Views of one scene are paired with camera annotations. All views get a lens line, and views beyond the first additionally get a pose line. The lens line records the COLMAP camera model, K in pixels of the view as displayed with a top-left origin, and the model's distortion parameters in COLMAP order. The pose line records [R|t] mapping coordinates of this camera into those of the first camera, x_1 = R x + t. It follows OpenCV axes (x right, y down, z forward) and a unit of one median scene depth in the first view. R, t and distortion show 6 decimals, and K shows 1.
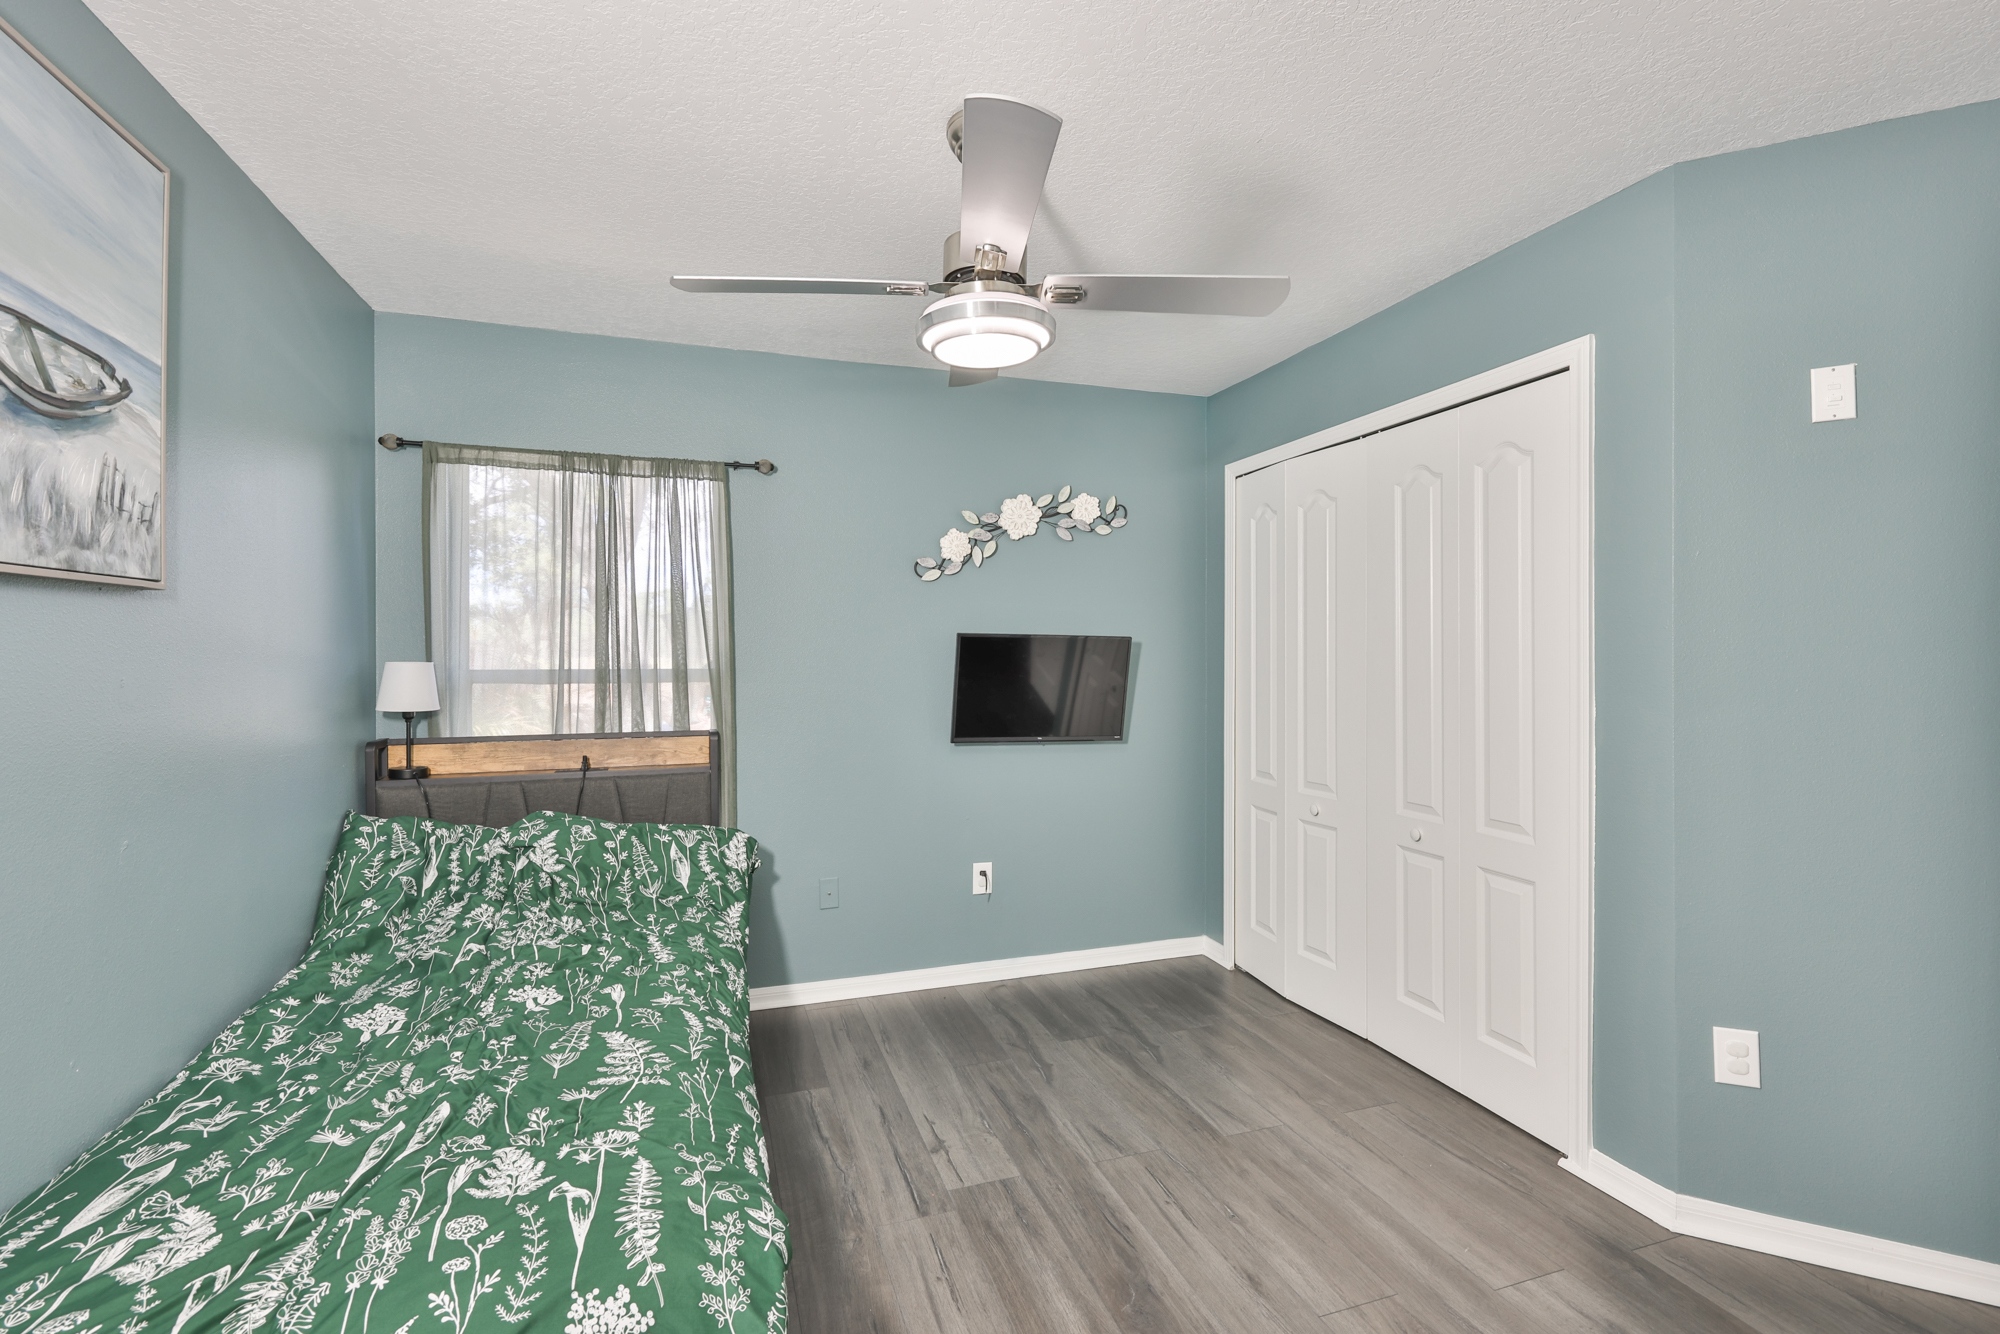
lens RADIAL K [[859.2, 0, 1007.3], [0, 859.2, 659.4], [0, 0, 1]] dist [0.009613, 0.000279]
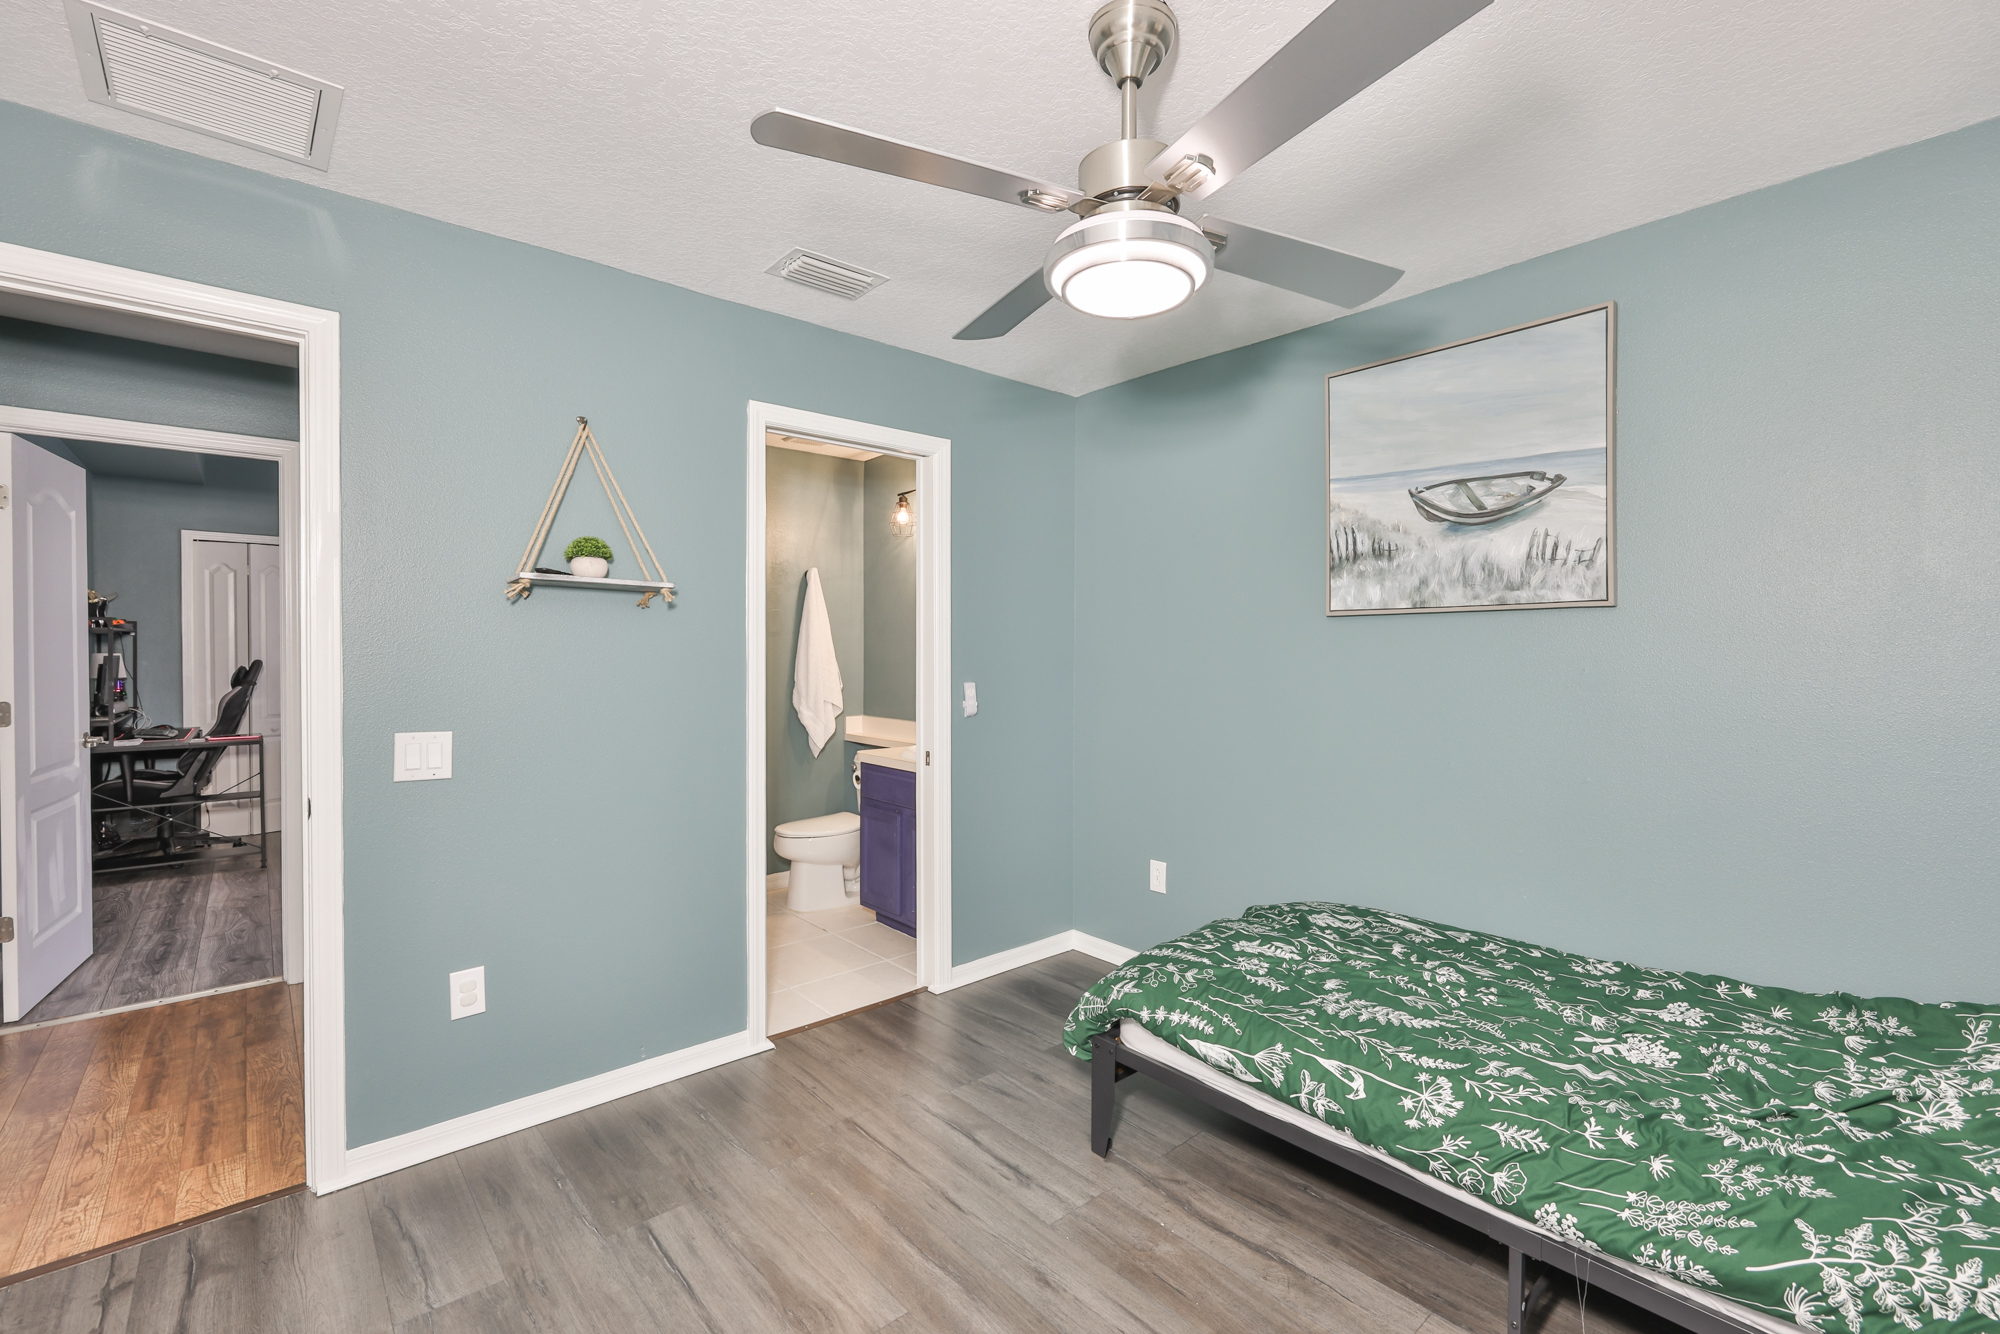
lens RADIAL K [[859.2, 0, 1000.2], [0, 859.2, 651.1], [0, 0, 1]] dist [0.009613, 0.000279]
pose [[-0.927034, 0.002002, -0.374972, 0.536223], [-0.001839, 0.999949, 0.009884, -0.023385], [0.374973, 0.009852, -0.926984, 2.282751]]
